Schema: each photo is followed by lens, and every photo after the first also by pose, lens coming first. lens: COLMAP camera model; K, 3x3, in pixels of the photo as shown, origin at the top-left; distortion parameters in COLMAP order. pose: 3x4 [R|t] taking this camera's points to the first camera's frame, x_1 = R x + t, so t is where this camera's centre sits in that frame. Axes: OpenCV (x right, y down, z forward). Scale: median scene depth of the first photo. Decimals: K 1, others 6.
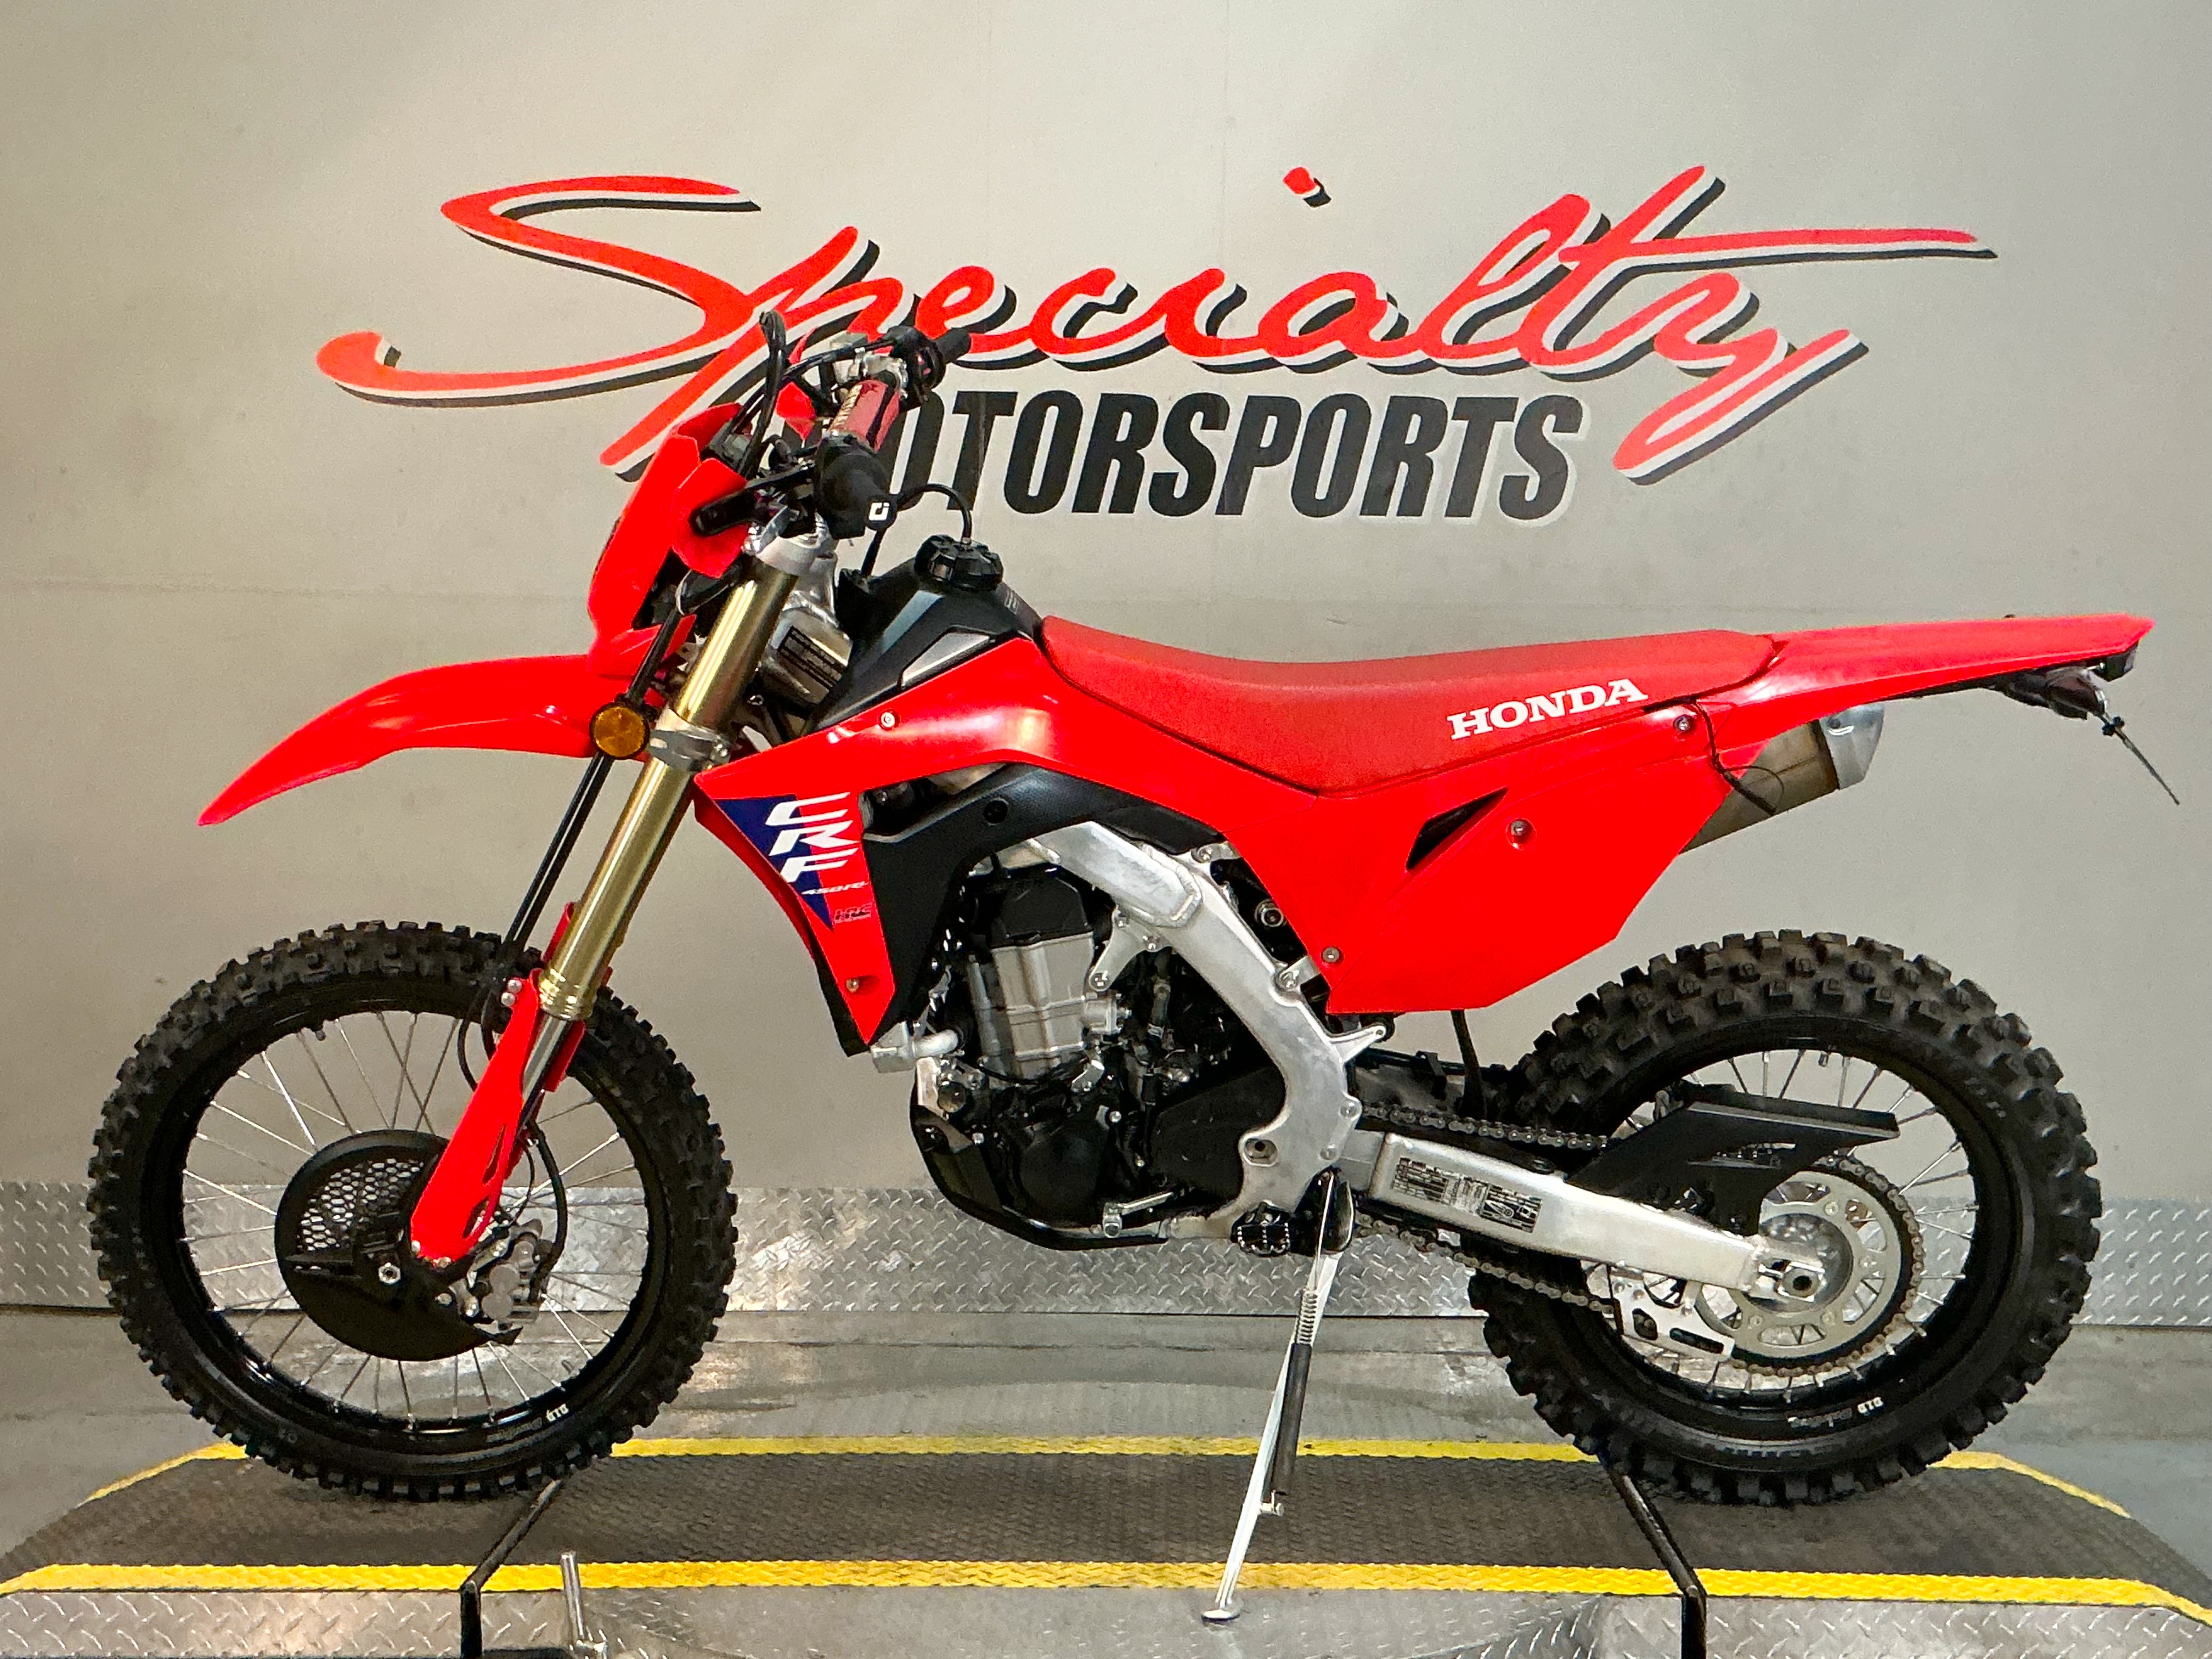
lens RADIAL K [[2835.8, 0, 1099.2], [0, 2835.8, 830.9], [0, 0, 1]] dist [0.107186, 0.000000]
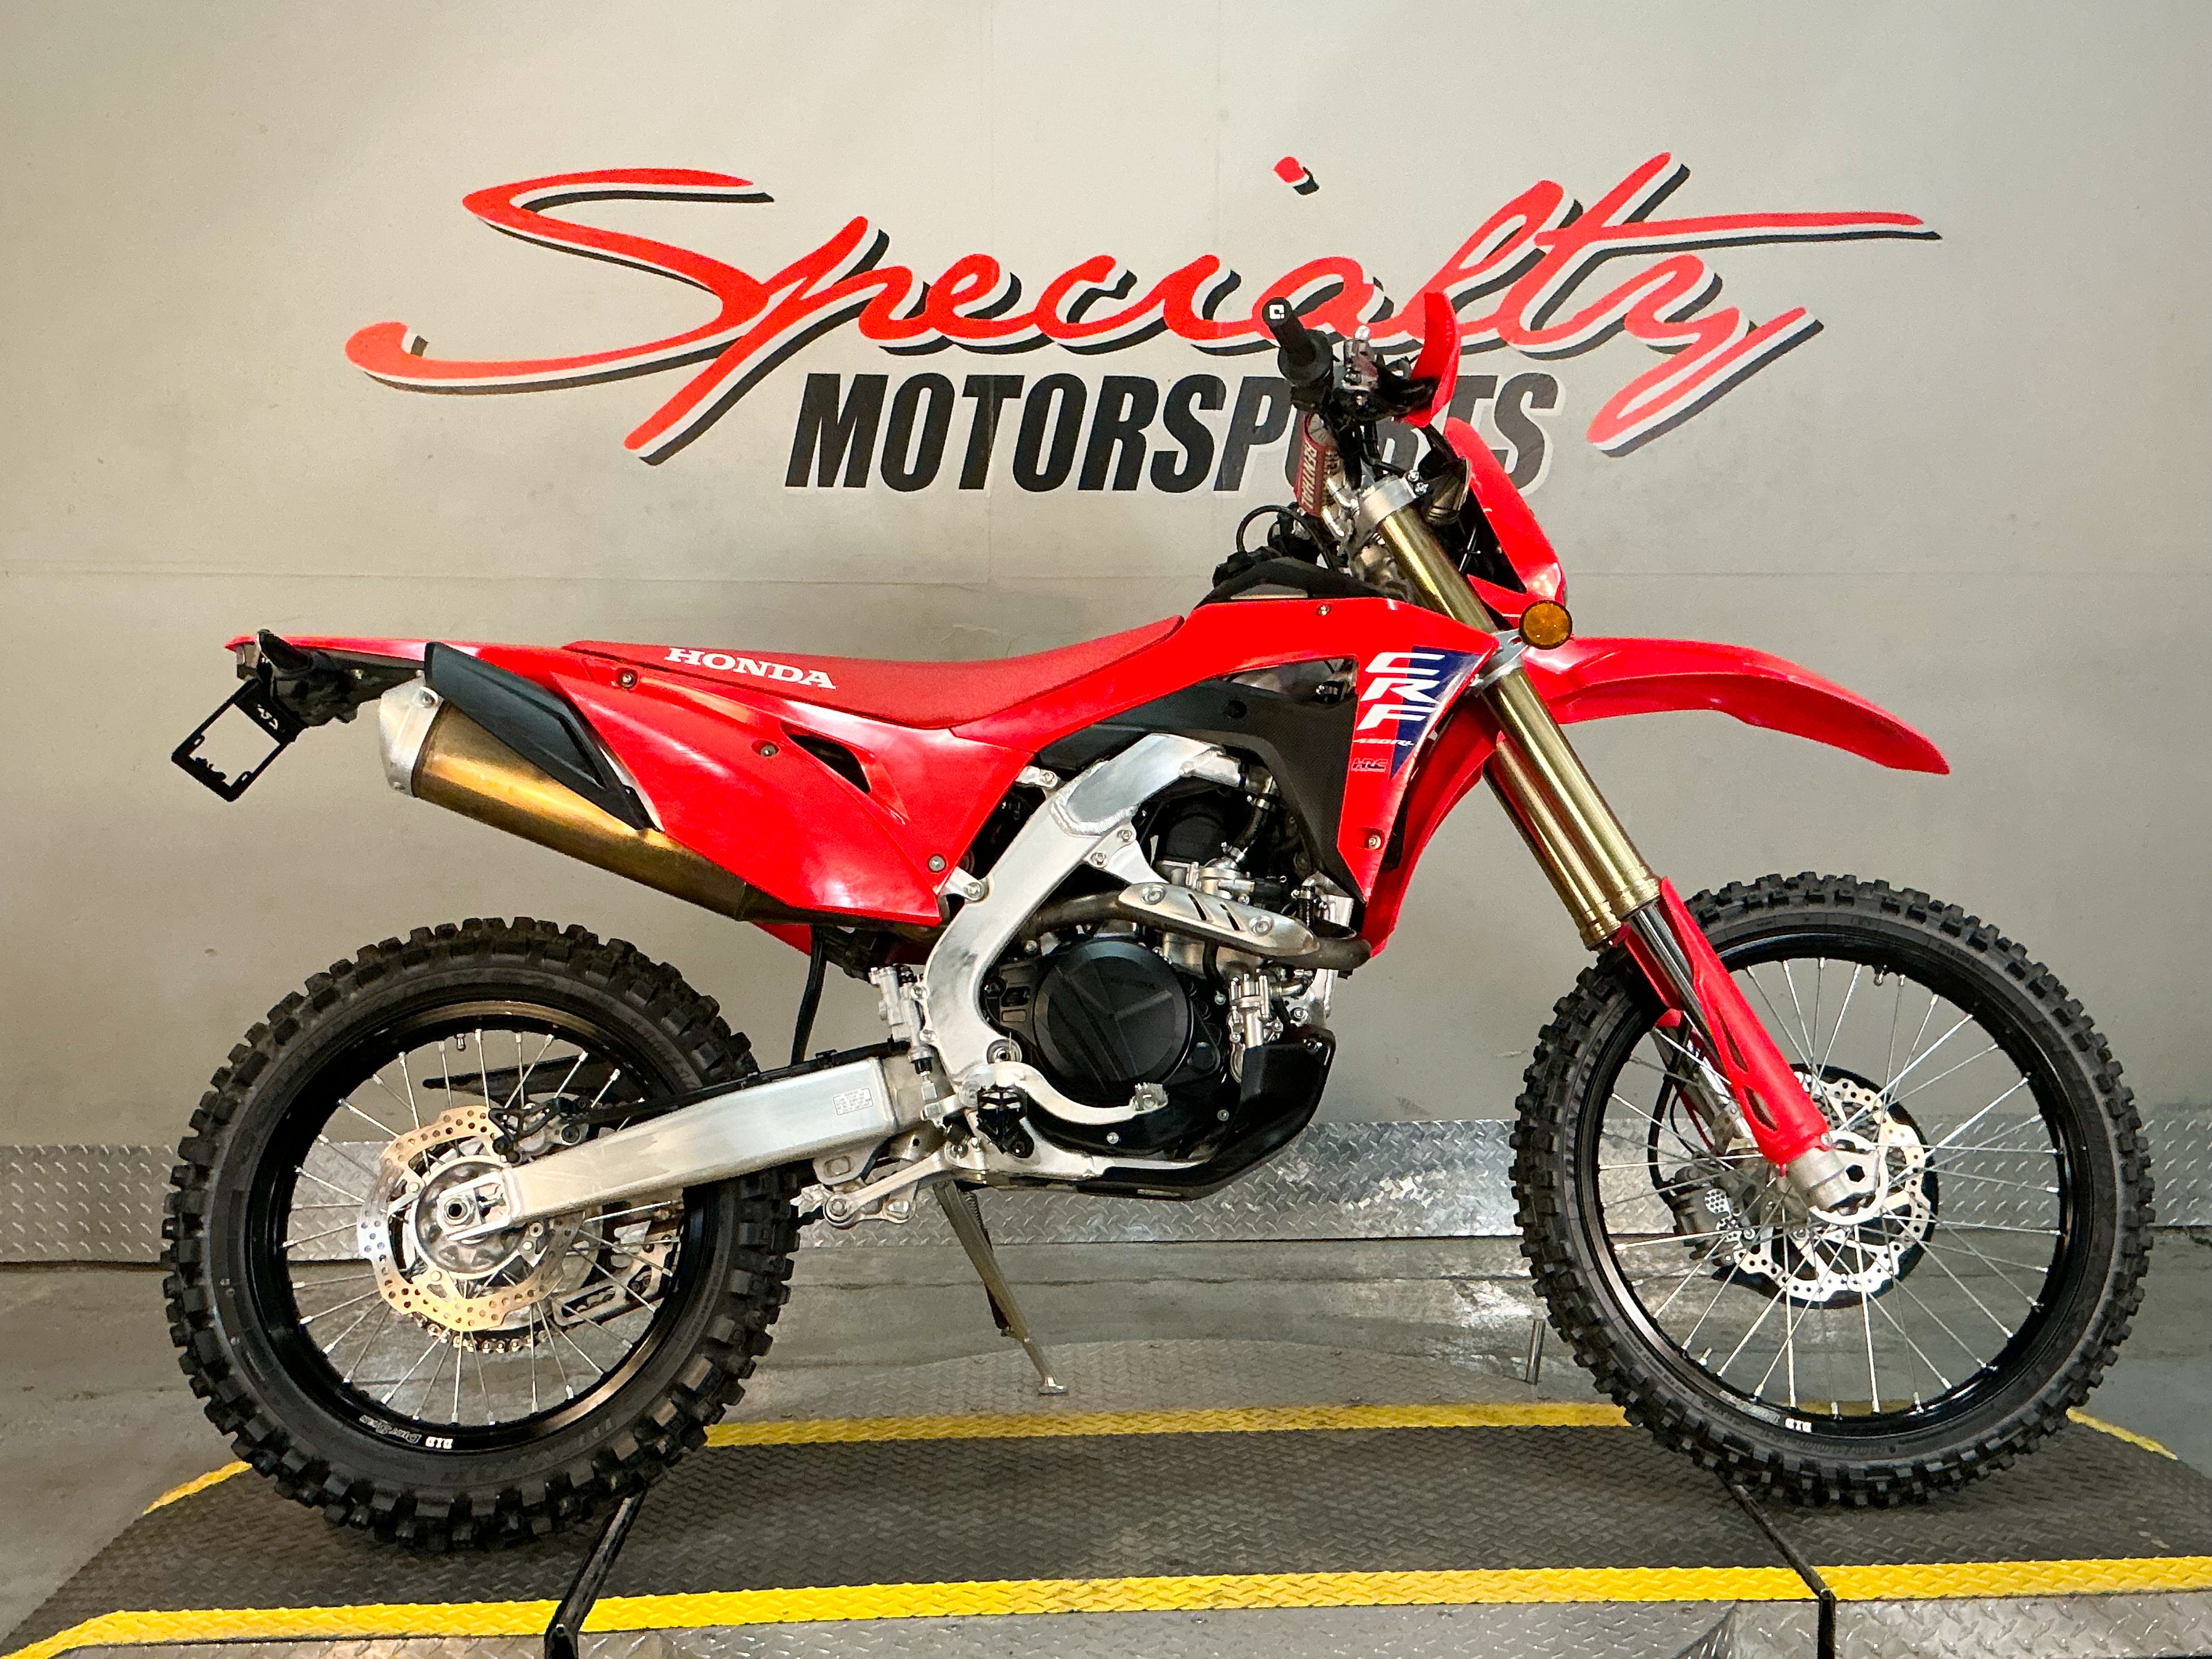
lens RADIAL K [[2318.5, 0, 1097.7], [0, 2318.5, 828.7], [0, 0, 1]] dist [0.085907, 0.000000]
pose [[0.998525, -0.019637, 0.050611, -0.071305], [0.017632, 0.999054, 0.039762, -0.030480], [-0.051344, -0.038811, 0.997927, 0.198630]]
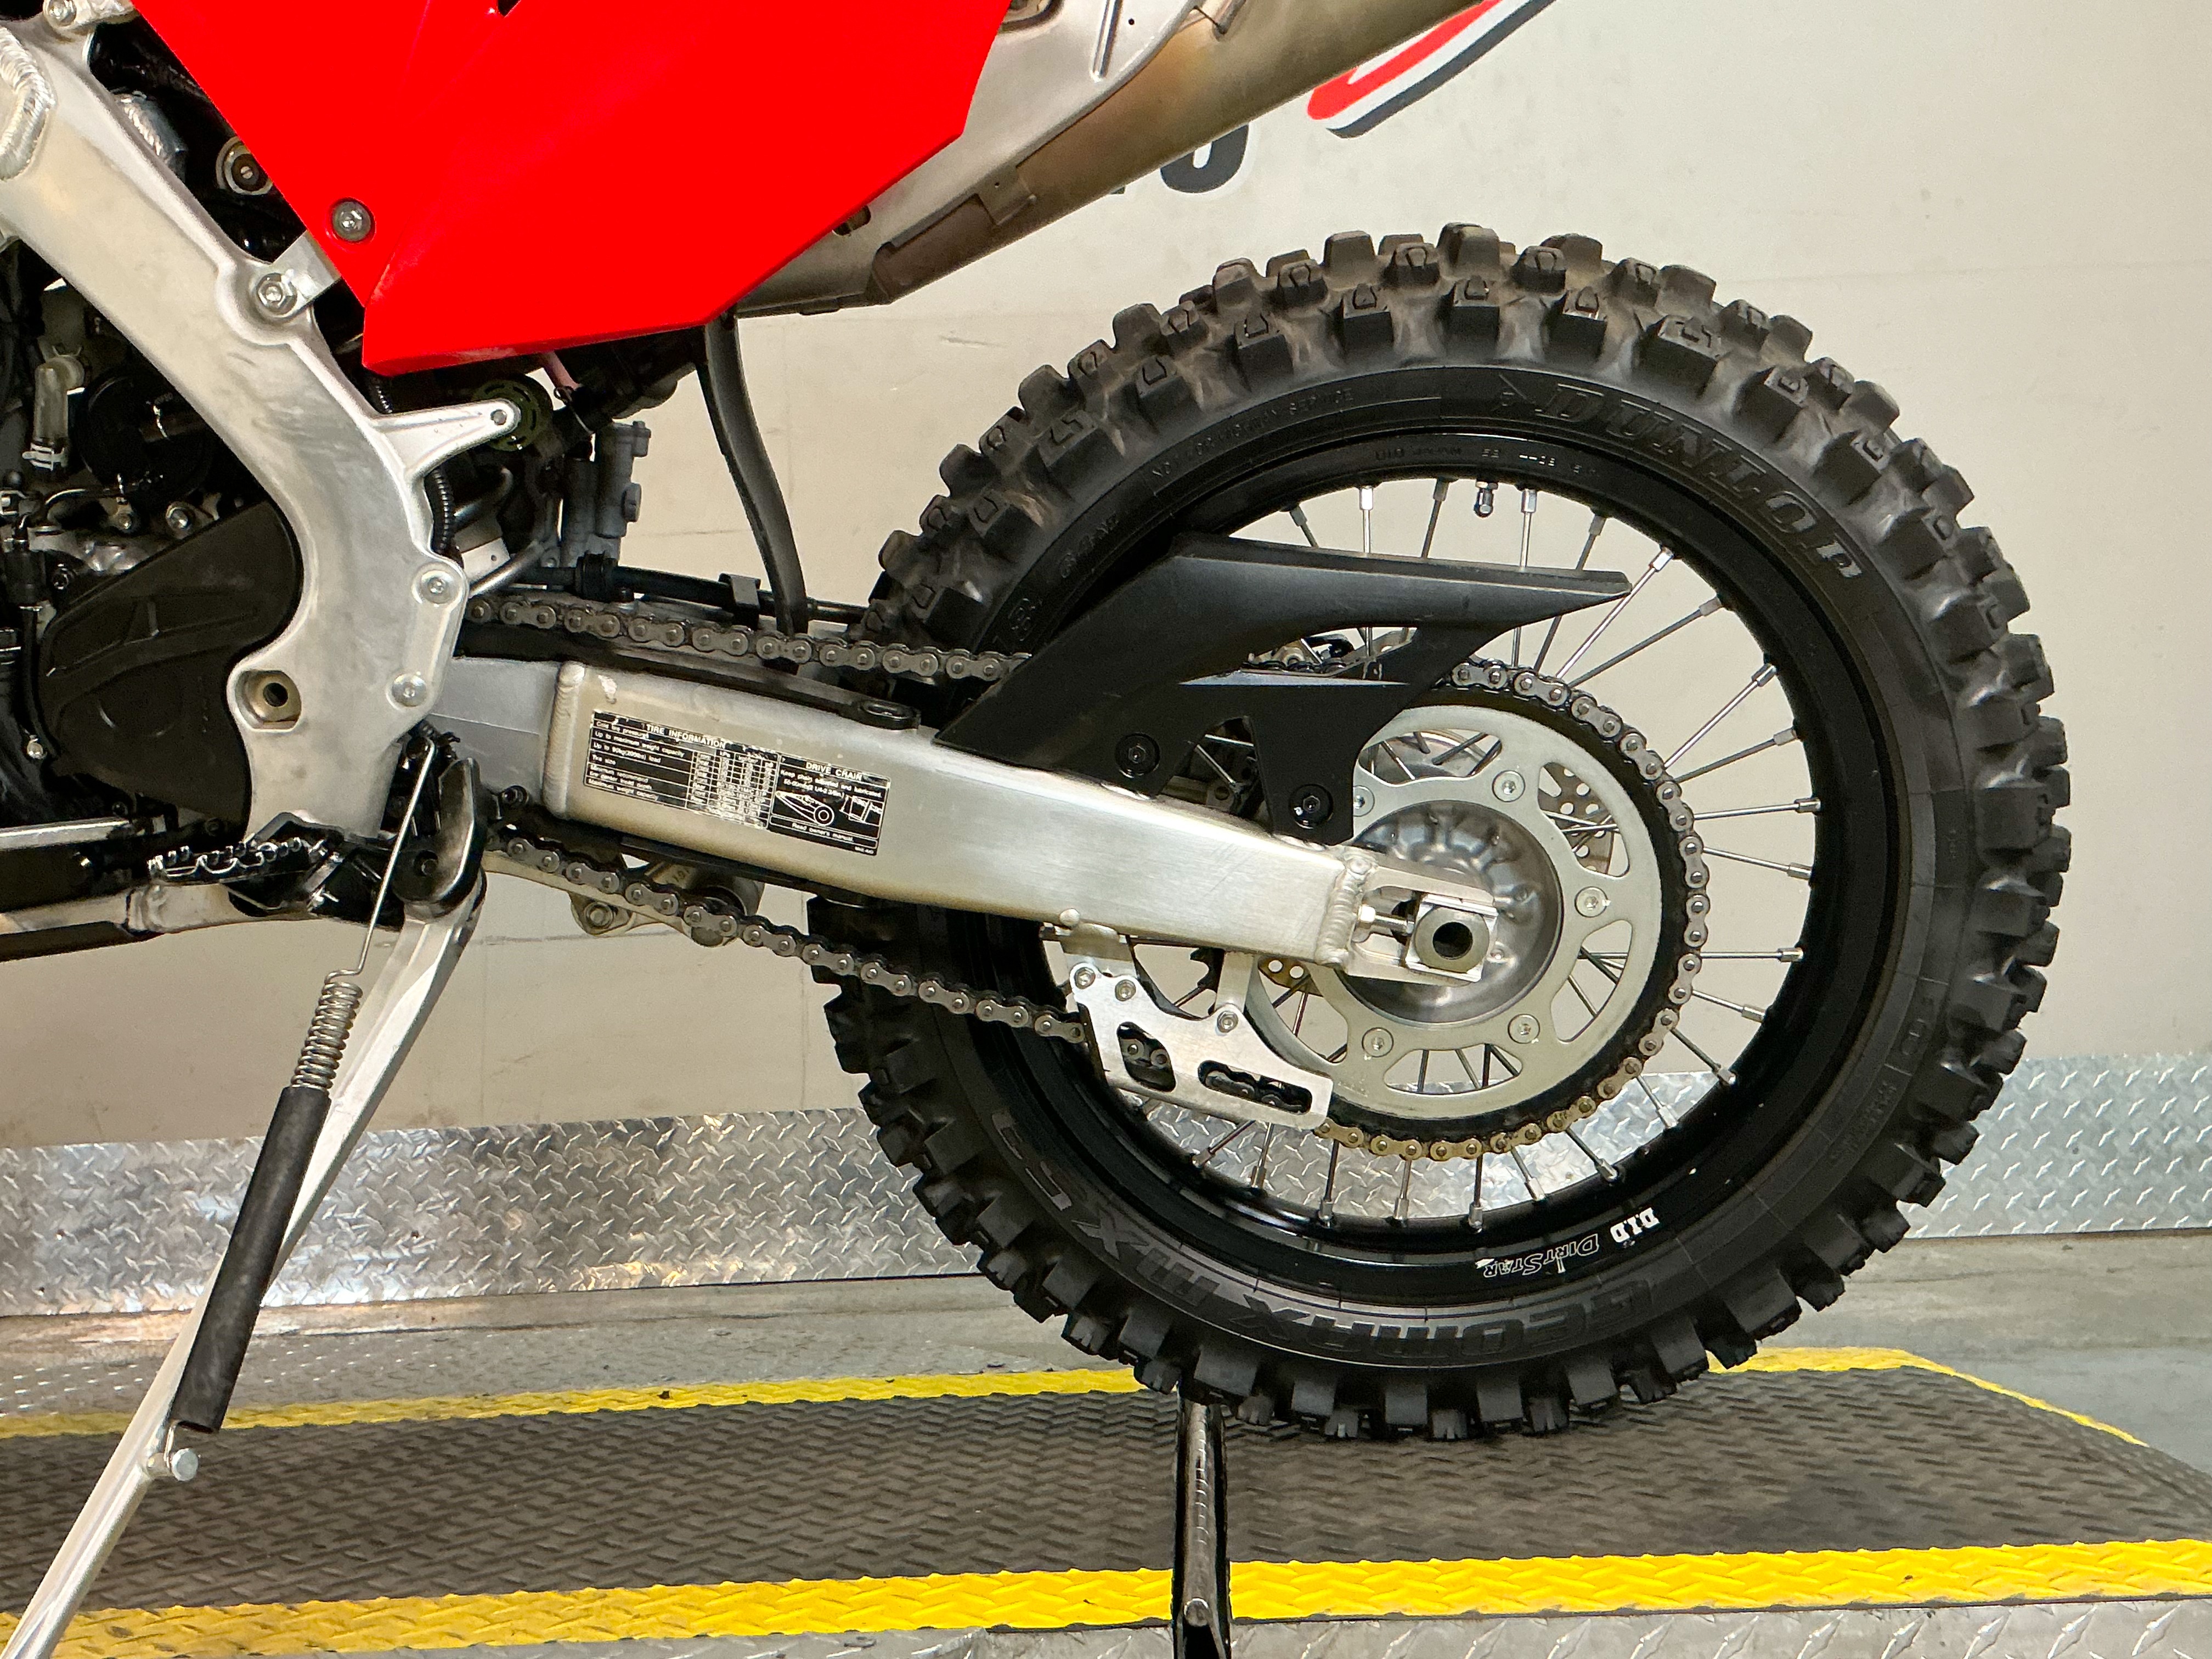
lens RADIAL K [[2318.5, 0, 1093.1], [0, 2318.5, 820.0], [0, 0, 1]] dist [0.085907, 0.000000]
pose [[0.998761, -0.047744, -0.014000, 0.182526], [0.046319, 0.994976, -0.088756, 0.161102], [0.018168, 0.087997, 0.995955, 0.582273]]
